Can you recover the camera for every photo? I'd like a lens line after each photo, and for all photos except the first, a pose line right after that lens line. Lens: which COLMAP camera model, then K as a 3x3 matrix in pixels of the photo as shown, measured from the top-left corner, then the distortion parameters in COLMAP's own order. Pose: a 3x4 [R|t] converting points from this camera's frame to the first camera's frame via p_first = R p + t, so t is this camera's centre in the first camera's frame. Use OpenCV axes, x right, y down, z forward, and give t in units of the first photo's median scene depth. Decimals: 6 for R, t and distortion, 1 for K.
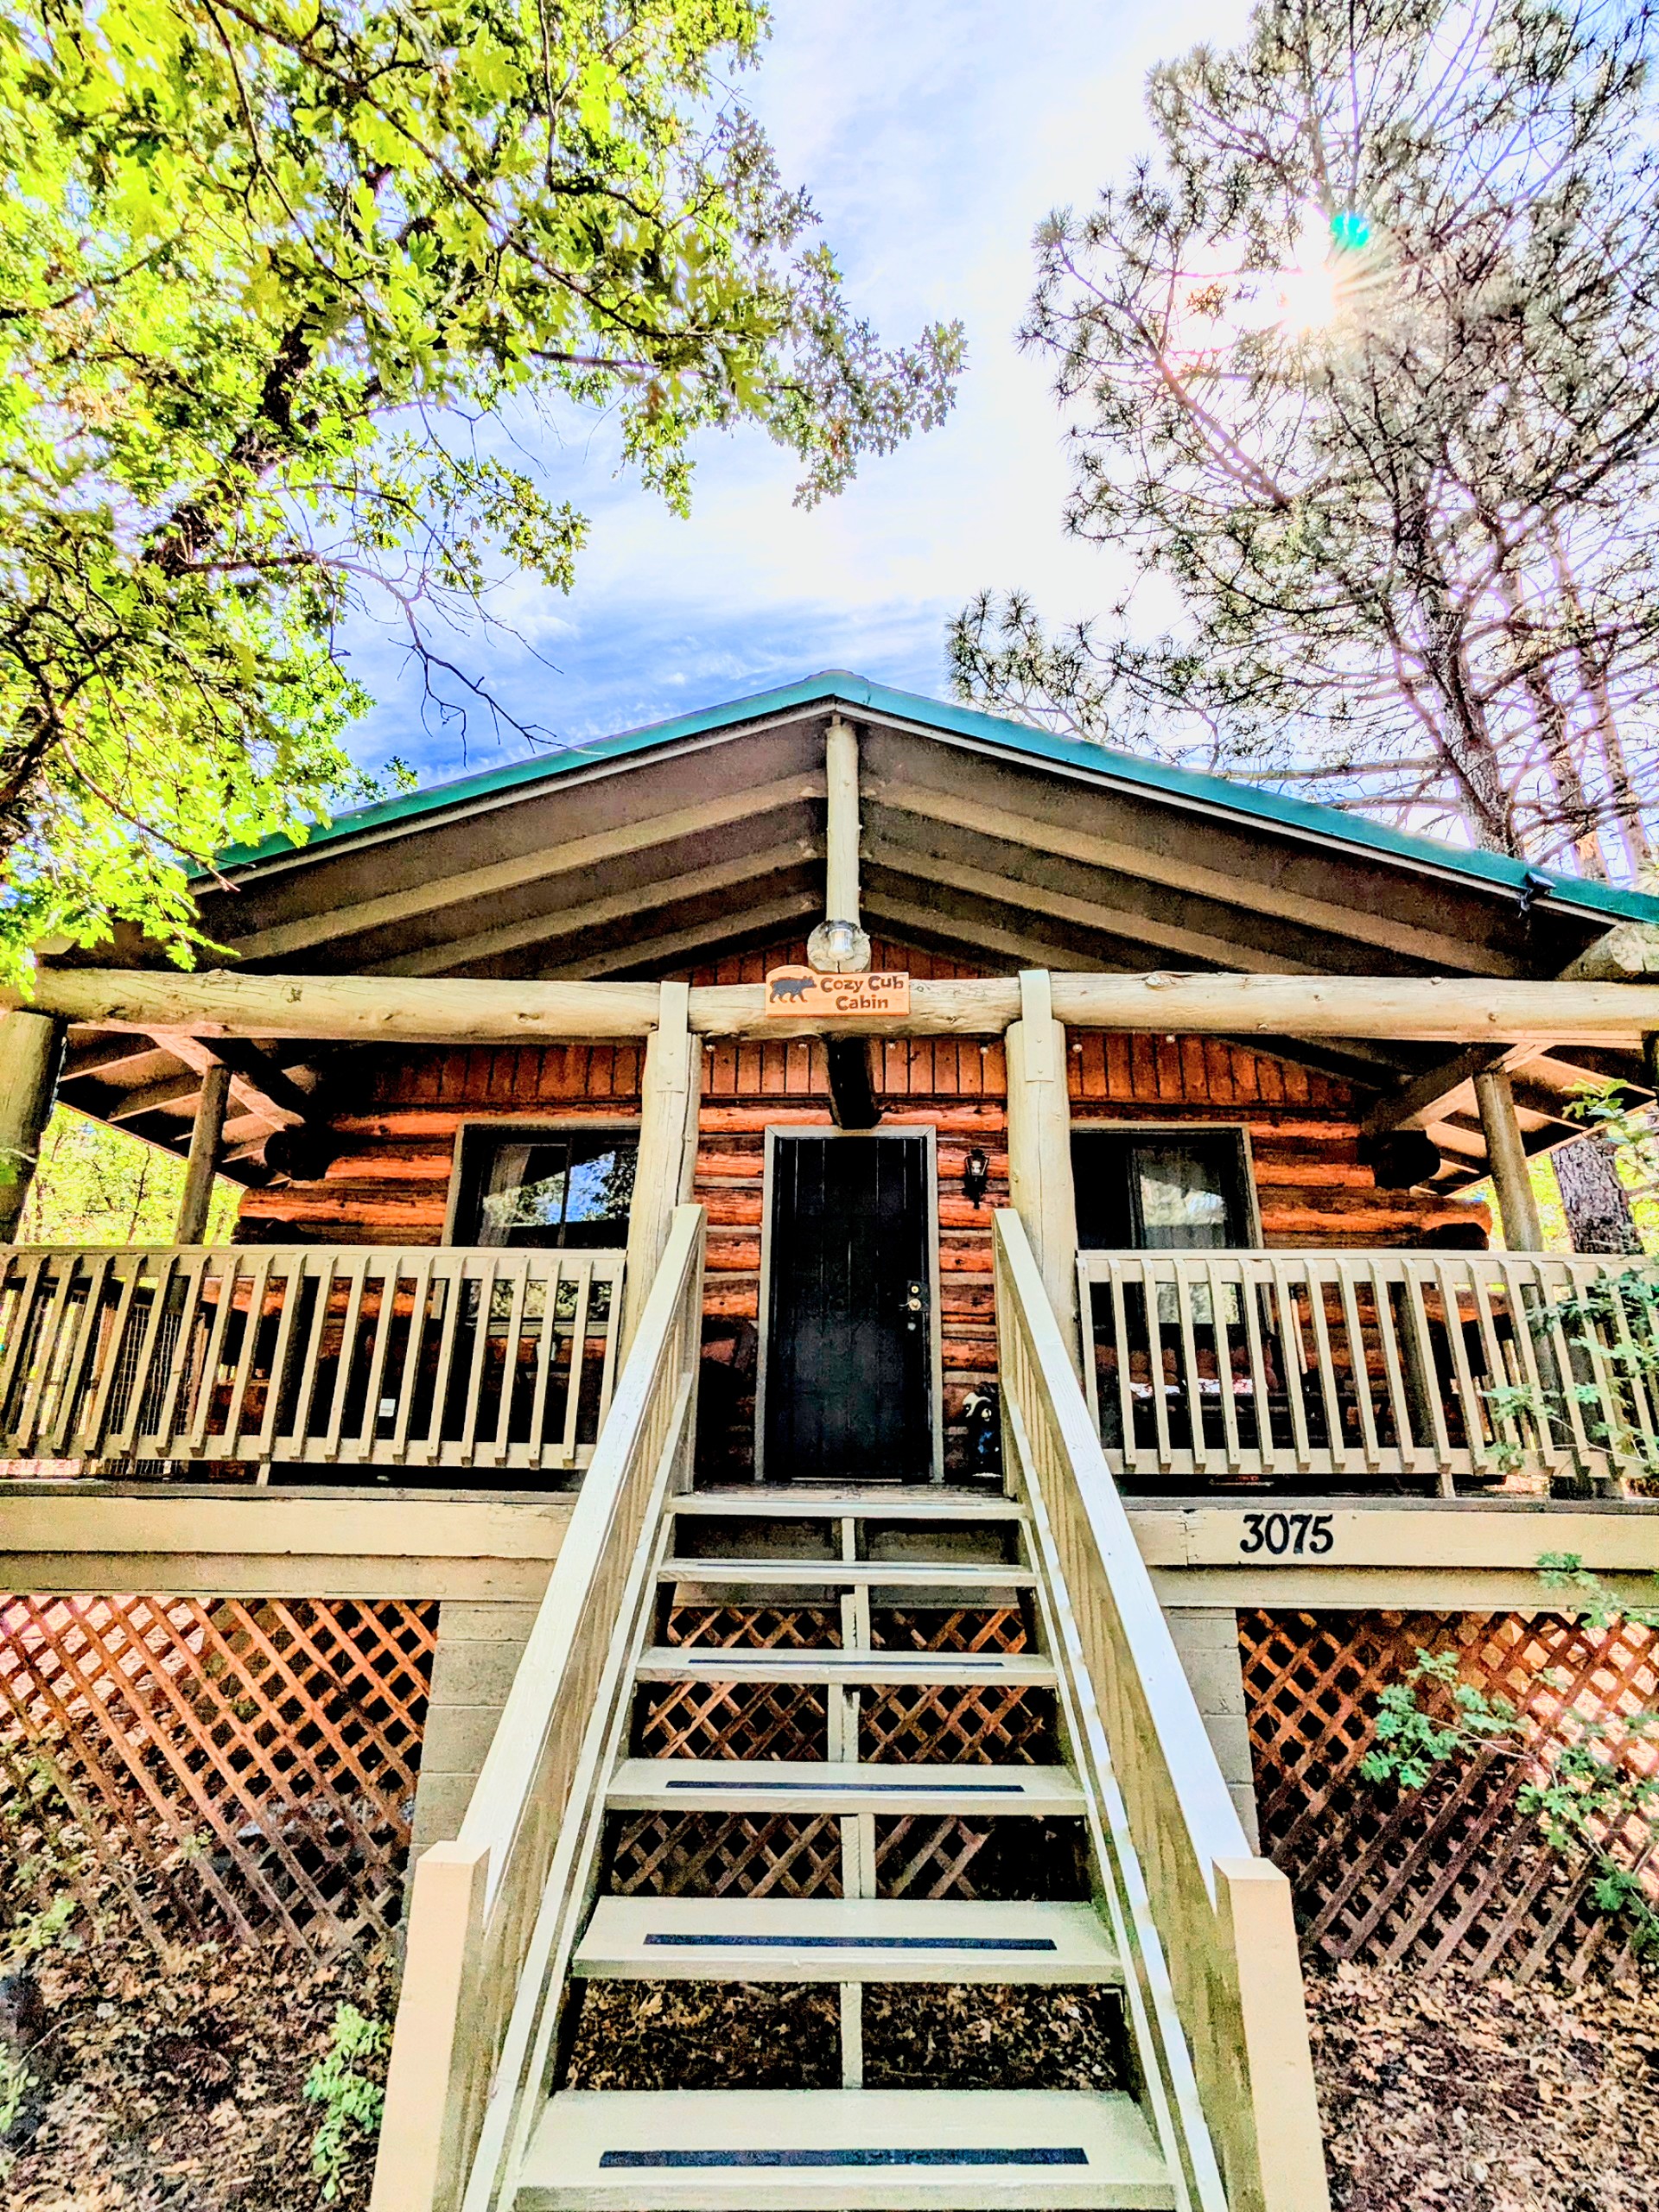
lens RADIAL K [[1042.6, 0, 826.6], [0, 1042.6, 1106.3], [0, 0, 1]] dist [0.002384, 0.003029]
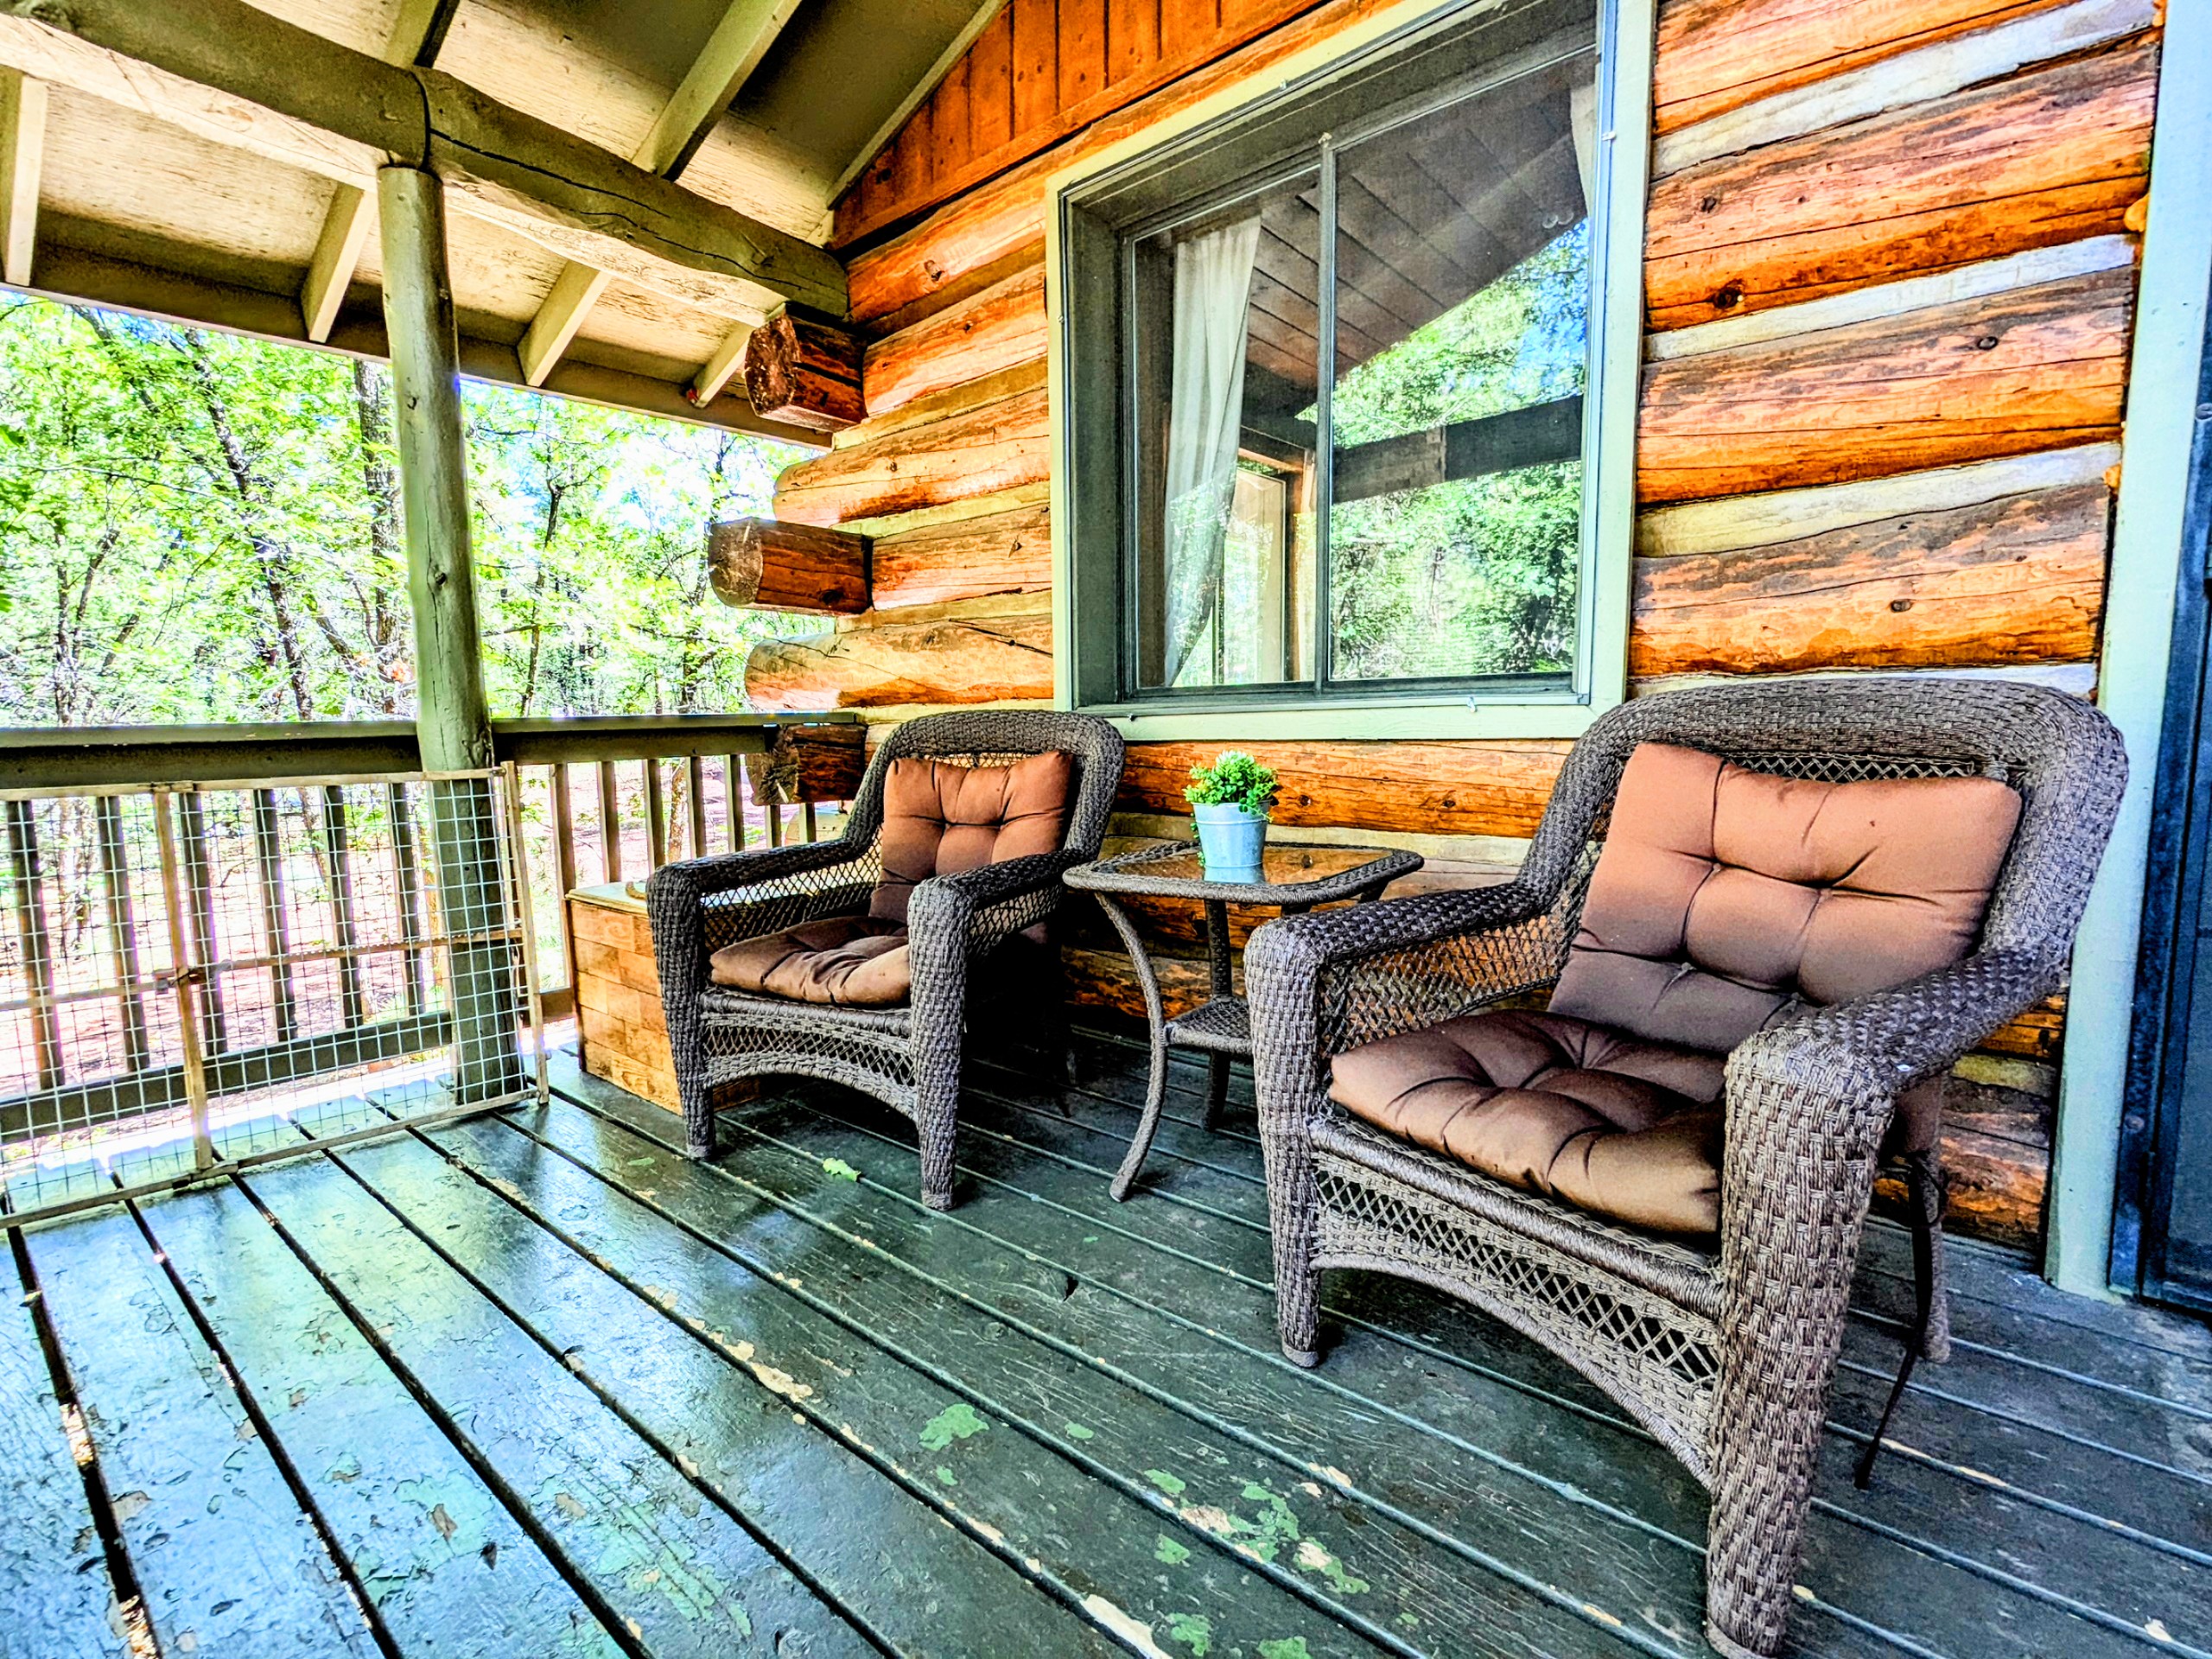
lens RADIAL K [[1042.6, 0, 1106.7], [0, 1042.6, 838.4], [0, 0, 1]] dist [0.002384, 0.003029]
pose [[0.746706, 0.054109, -0.662950, -0.071754], [0.239249, 0.908131, 0.343595, 0.104615], [0.620637, -0.415175, 0.665162, 0.667880]]
